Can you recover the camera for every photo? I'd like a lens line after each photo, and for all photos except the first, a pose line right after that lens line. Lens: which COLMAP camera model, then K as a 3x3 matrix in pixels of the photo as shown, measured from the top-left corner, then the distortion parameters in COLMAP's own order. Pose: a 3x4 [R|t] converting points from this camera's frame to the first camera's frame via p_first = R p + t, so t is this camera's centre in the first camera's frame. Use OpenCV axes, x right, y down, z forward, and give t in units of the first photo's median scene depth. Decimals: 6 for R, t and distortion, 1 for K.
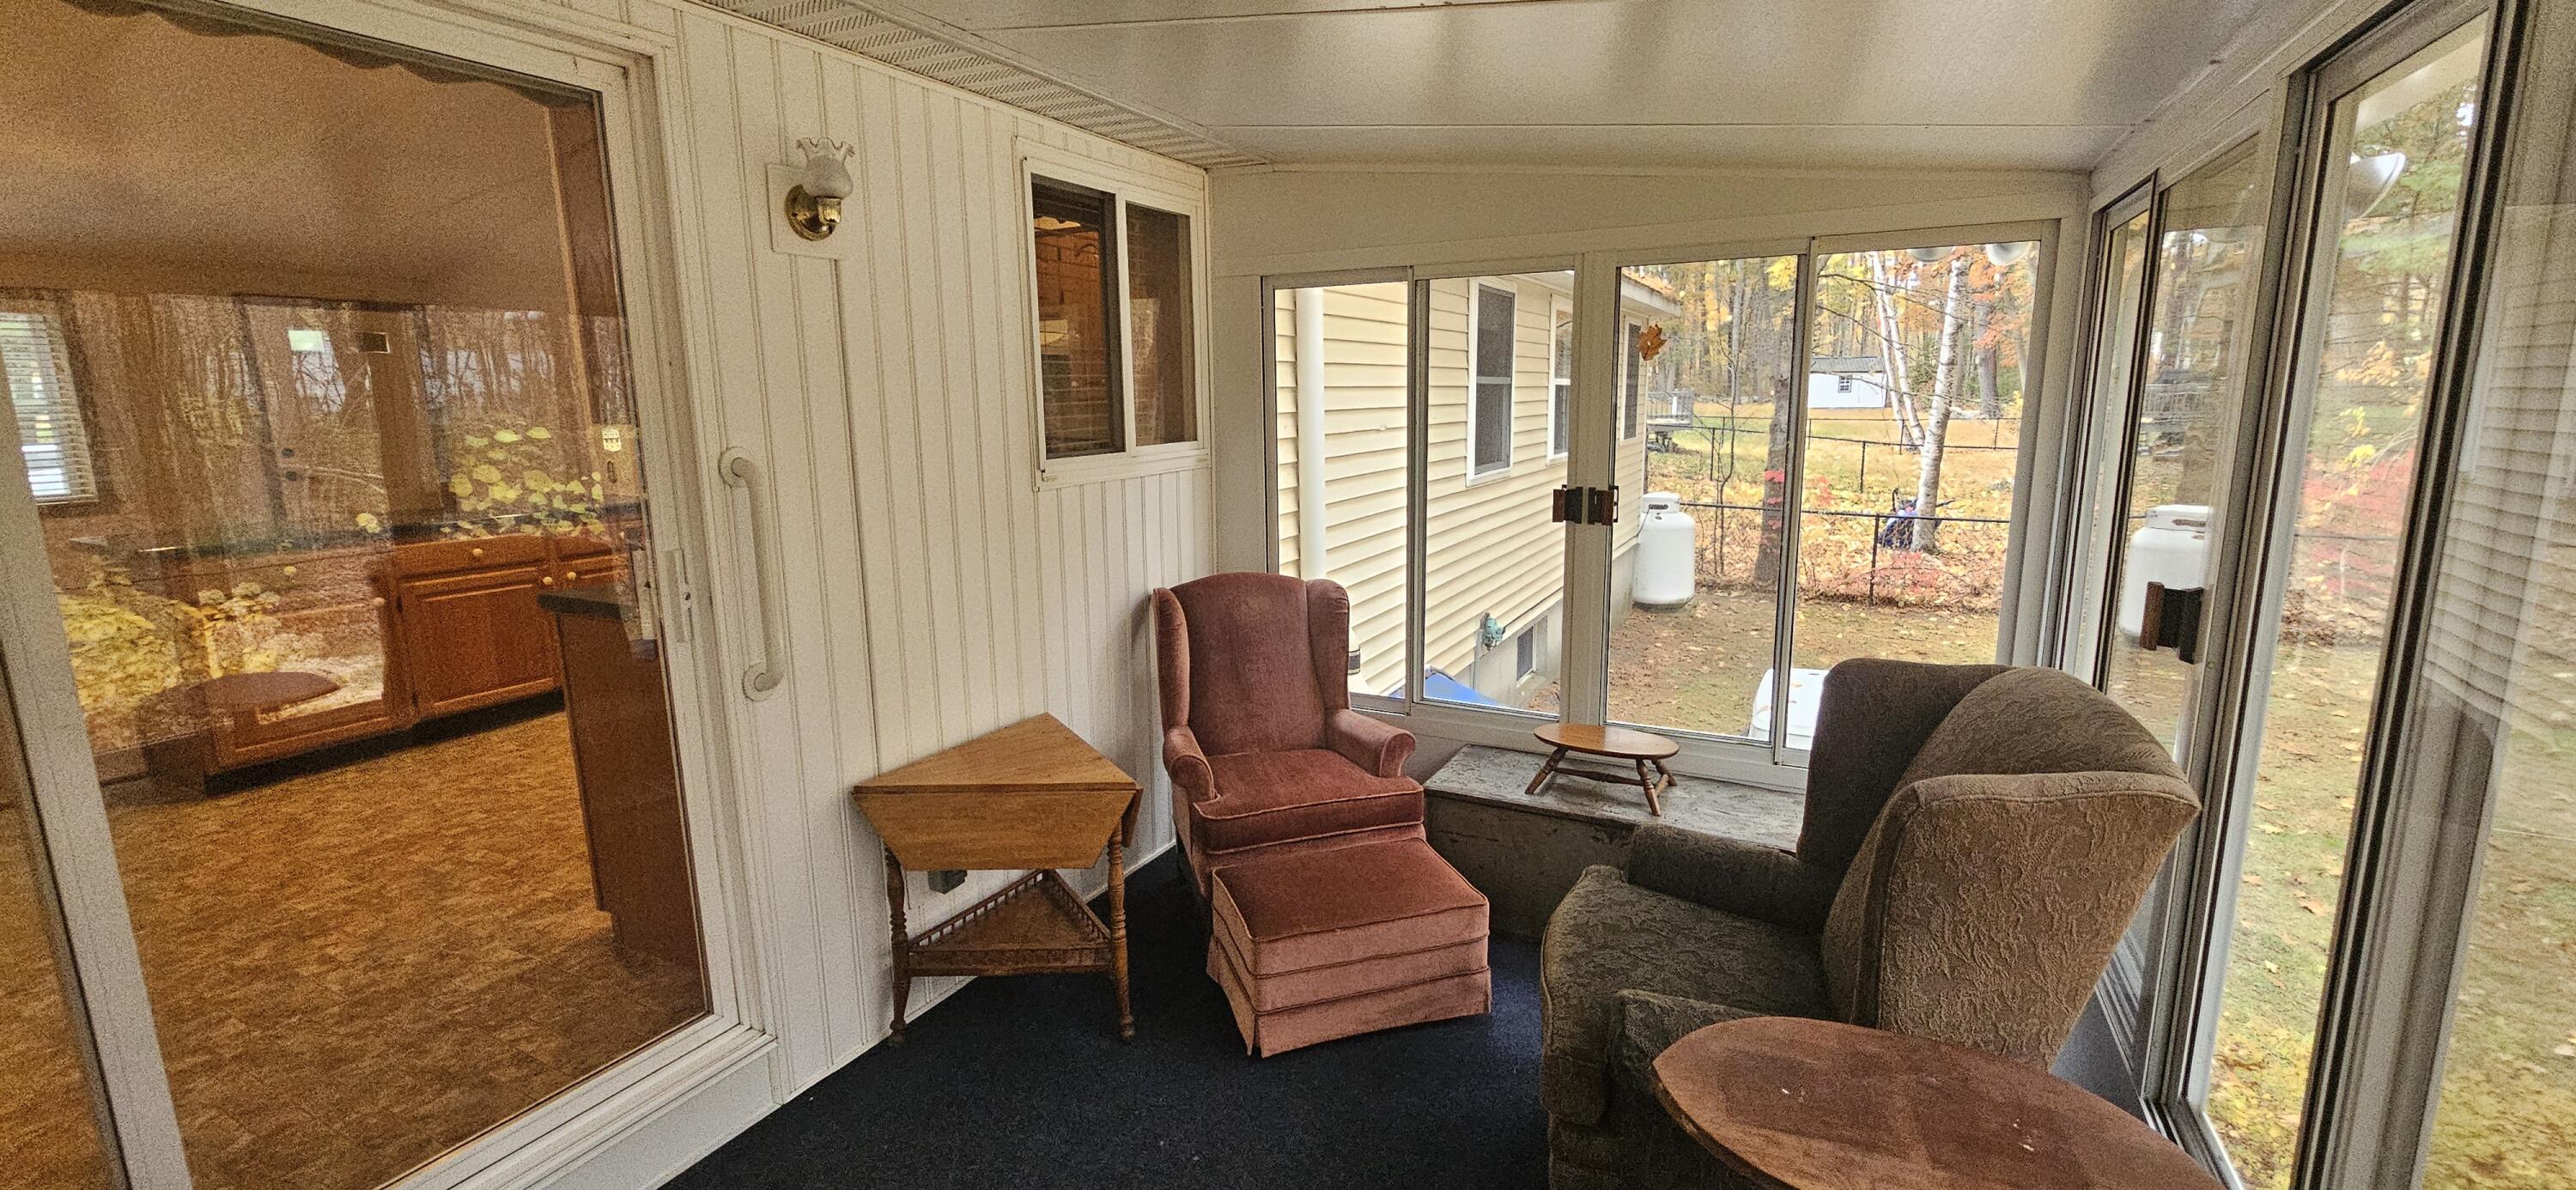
lens RADIAL K [[1060.3, 0, 1296.8], [0, 1060.3, 587.1], [0, 0, 1]] dist [-0.000259, 0.000026]
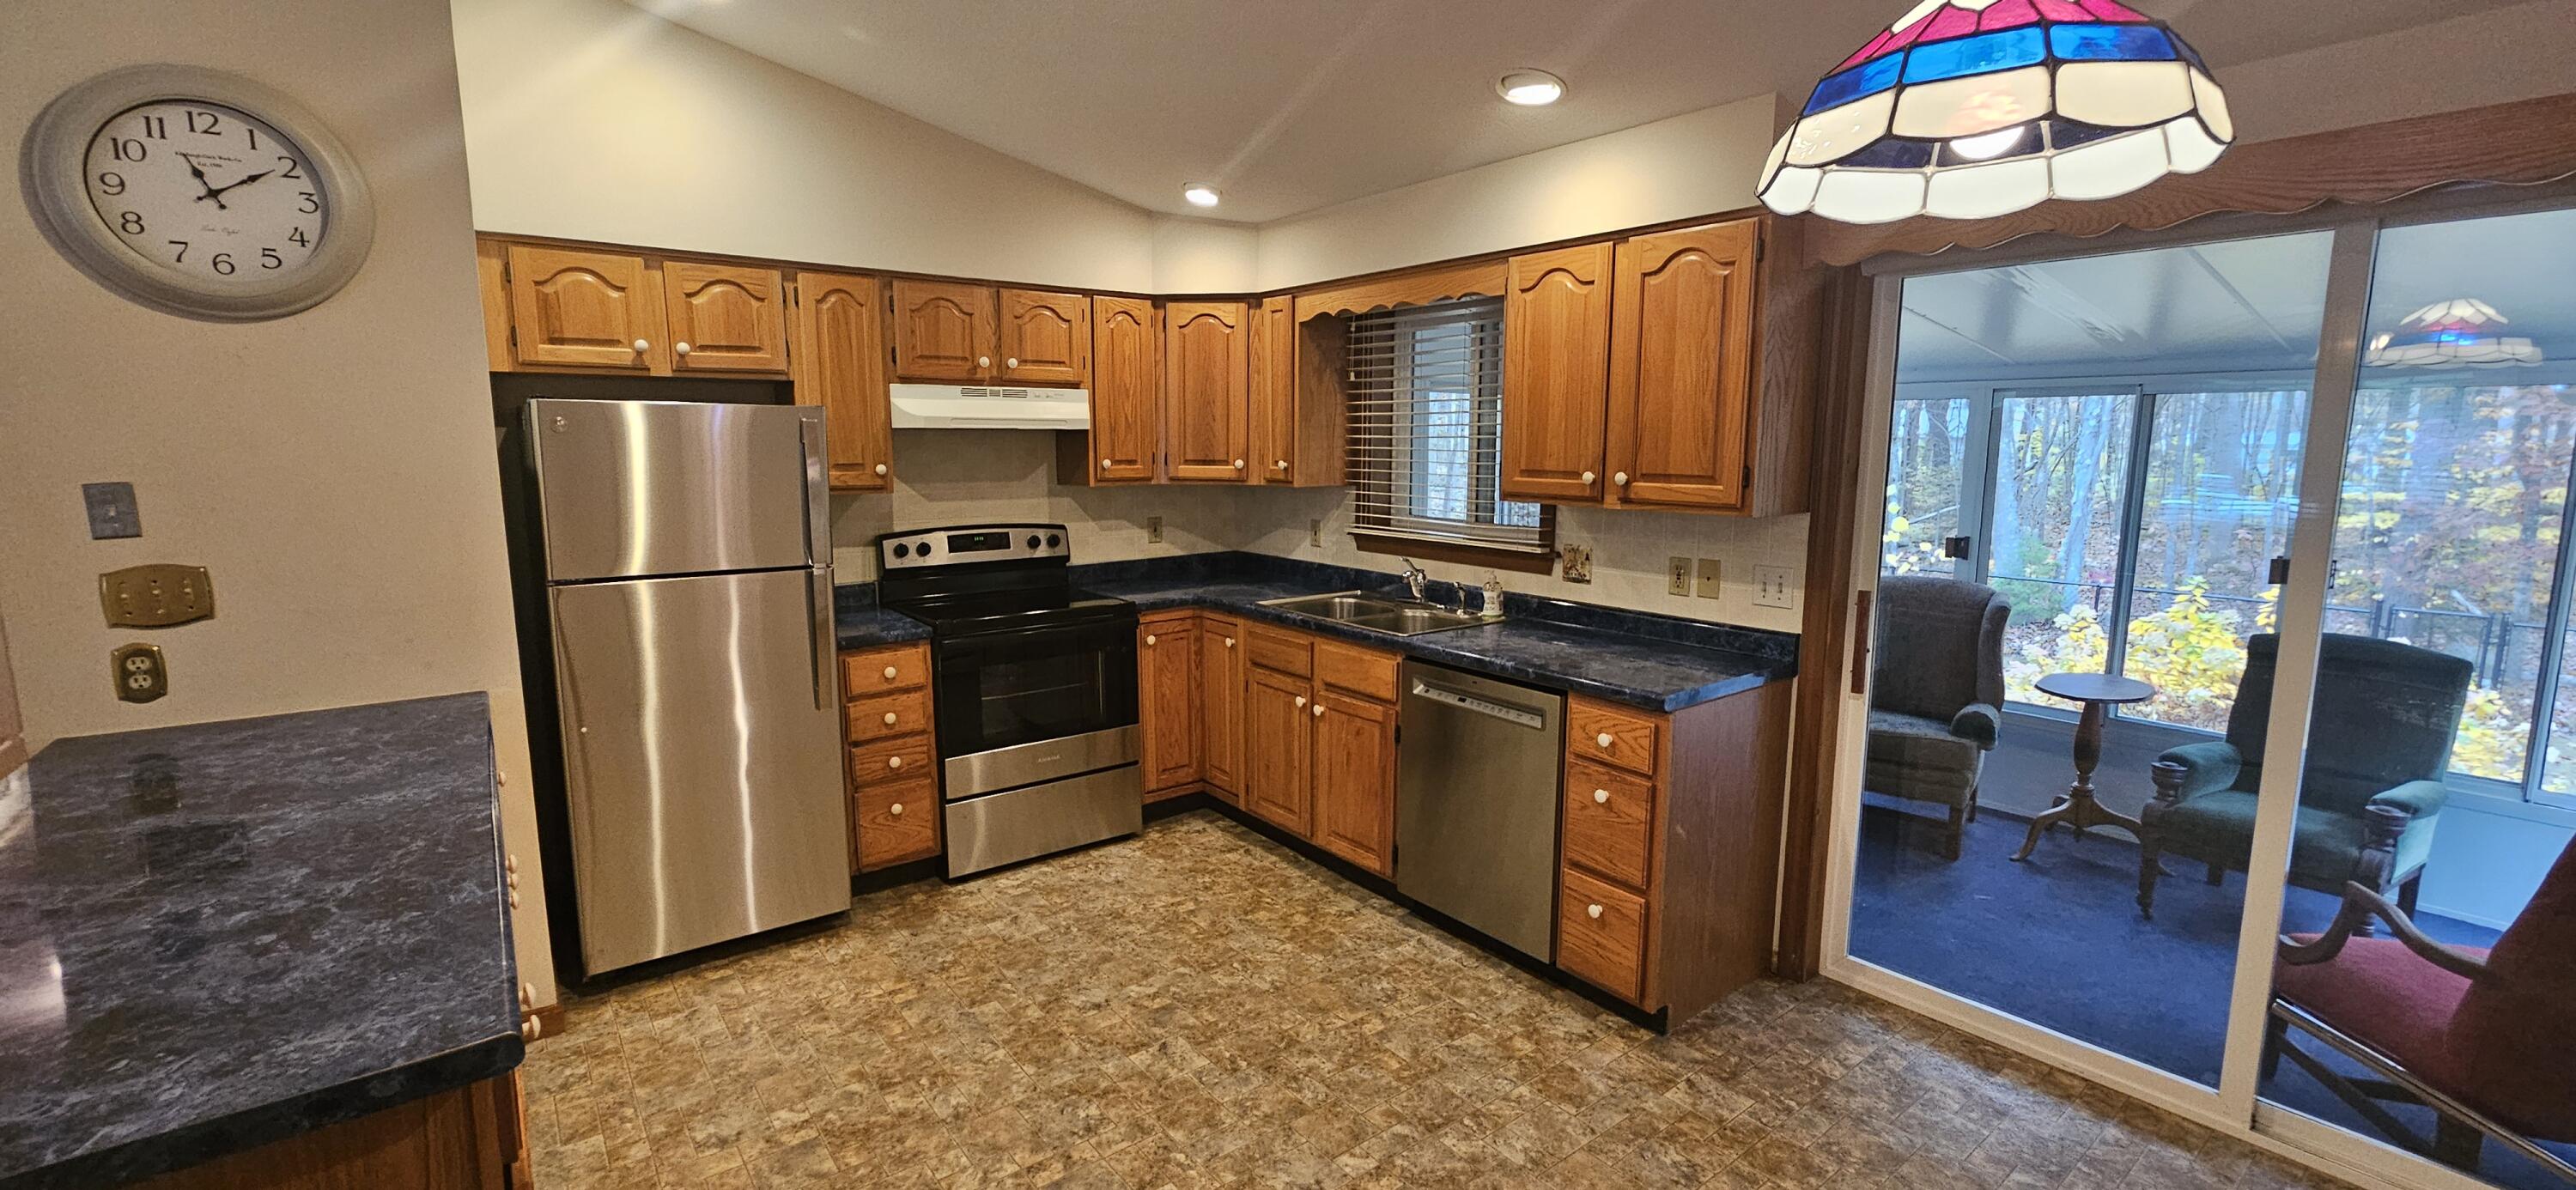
lens RADIAL K [[1060.3, 0, 1296.8], [0, 1060.3, 587.1], [0, 0, 1]] dist [-0.000259, 0.000026]
pose [[0.406587, -0.112846, 0.906616, -1.132863], [0.155630, 0.986394, 0.052981, -0.129075], [-0.900259, 0.119555, 0.418617, 0.582894]]
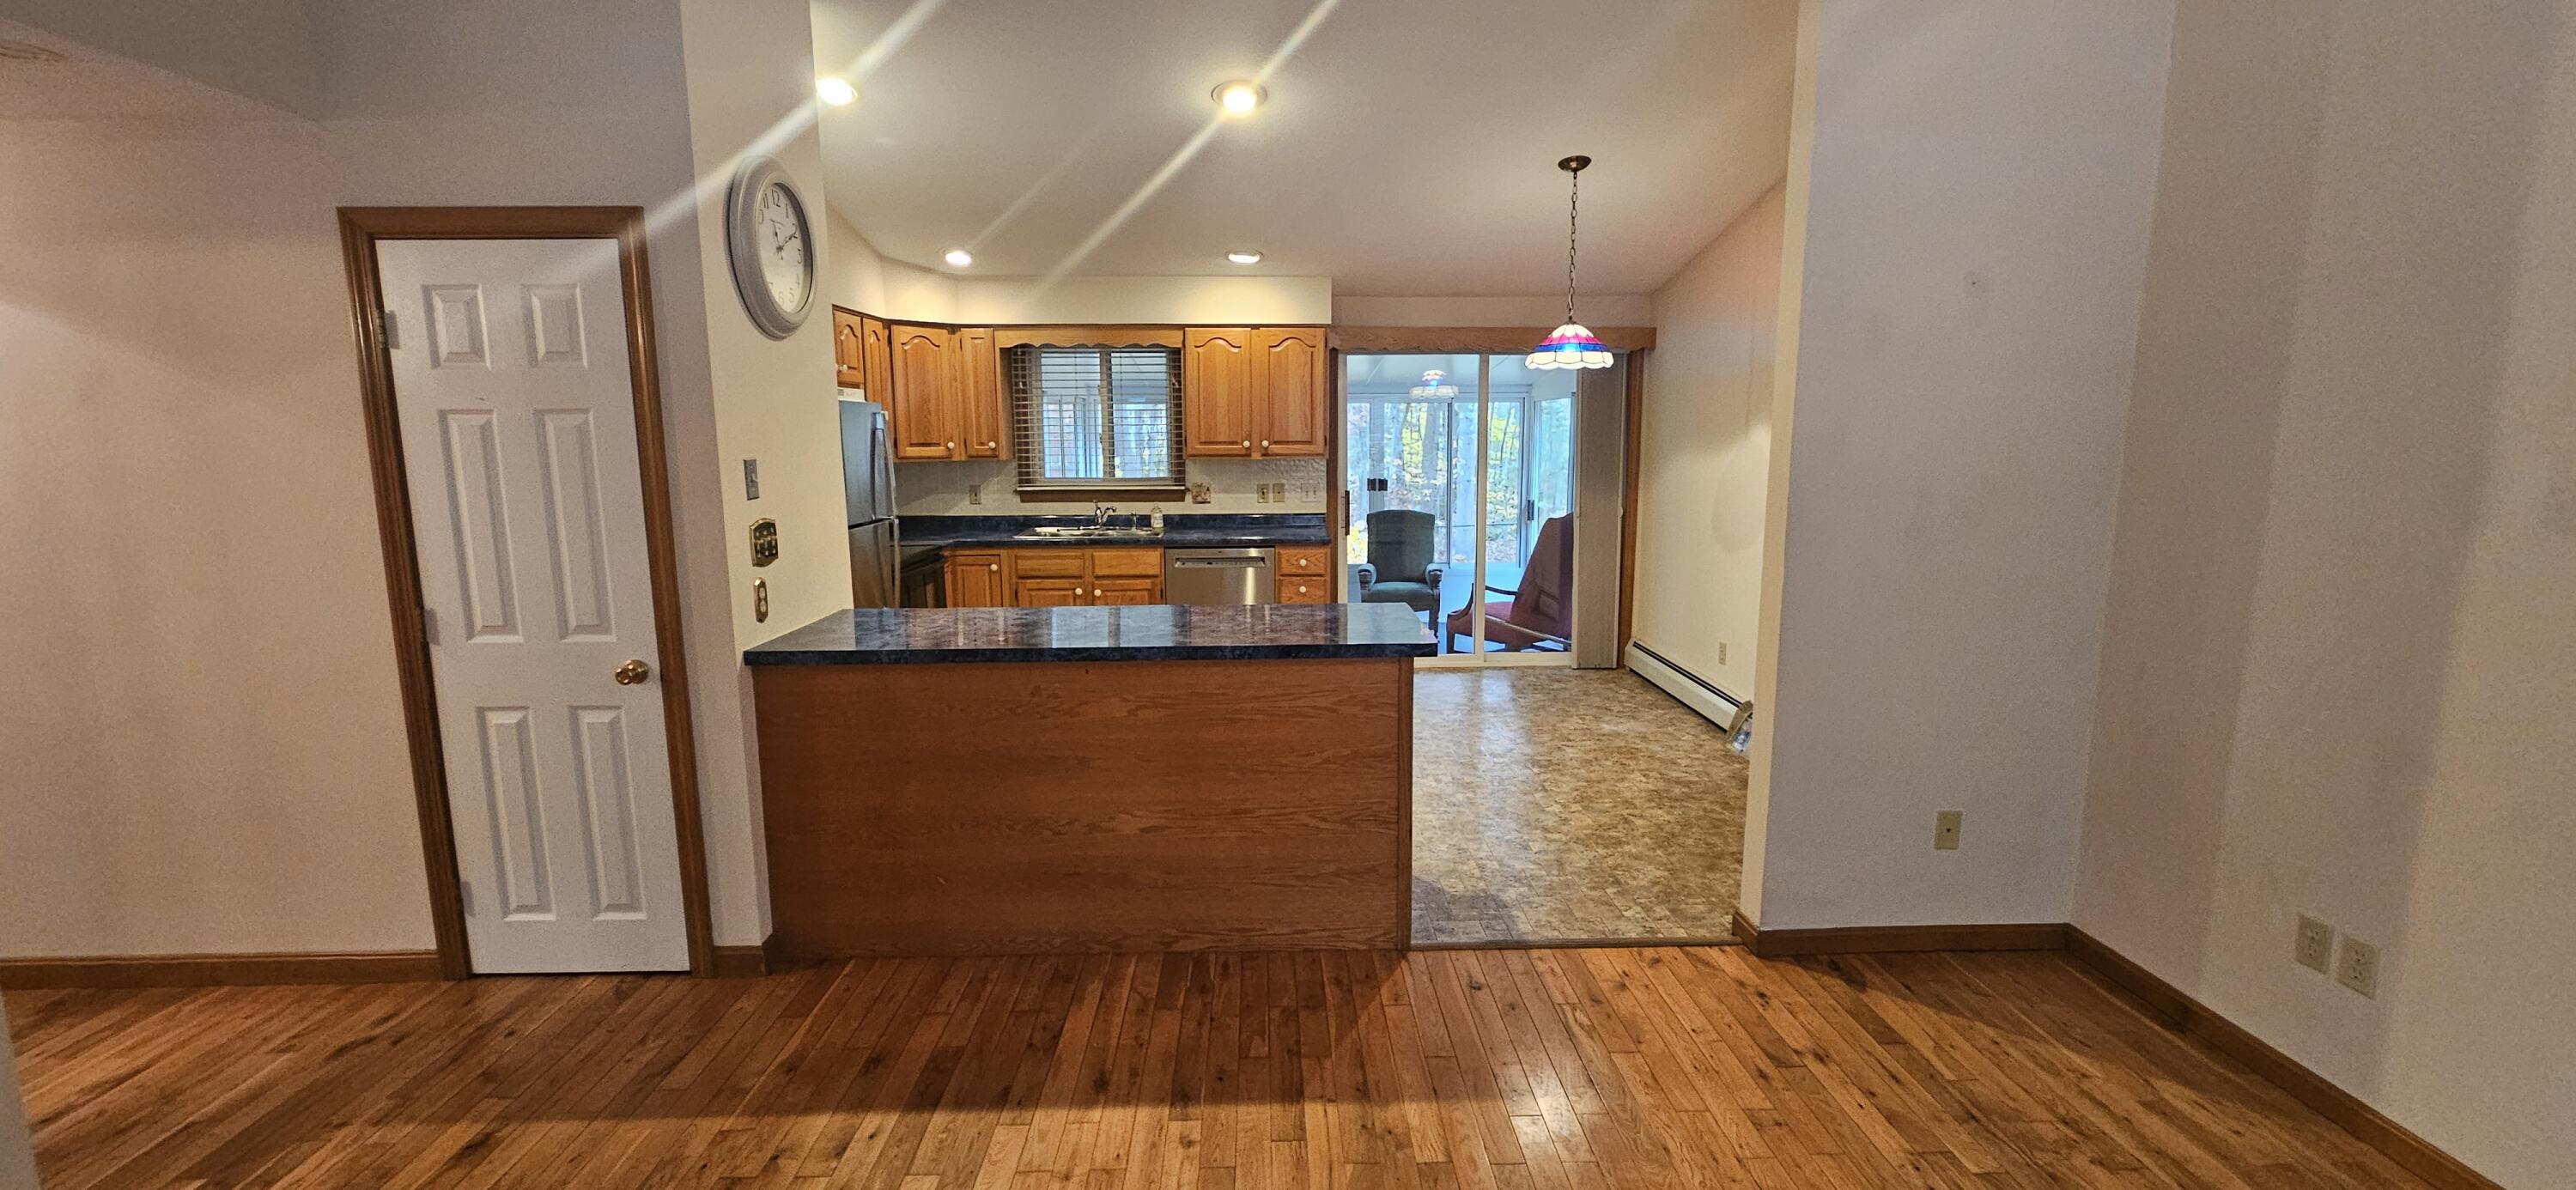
lens RADIAL K [[1060.3, 0, 1296.8], [0, 1060.3, 587.1], [0, 0, 1]] dist [-0.000259, 0.000026]
pose [[-0.498478, -0.112595, 0.859559, -1.714093], [0.166750, 0.960560, 0.222528, -0.262909], [-0.850714, 0.254257, -0.460043, 1.391290]]
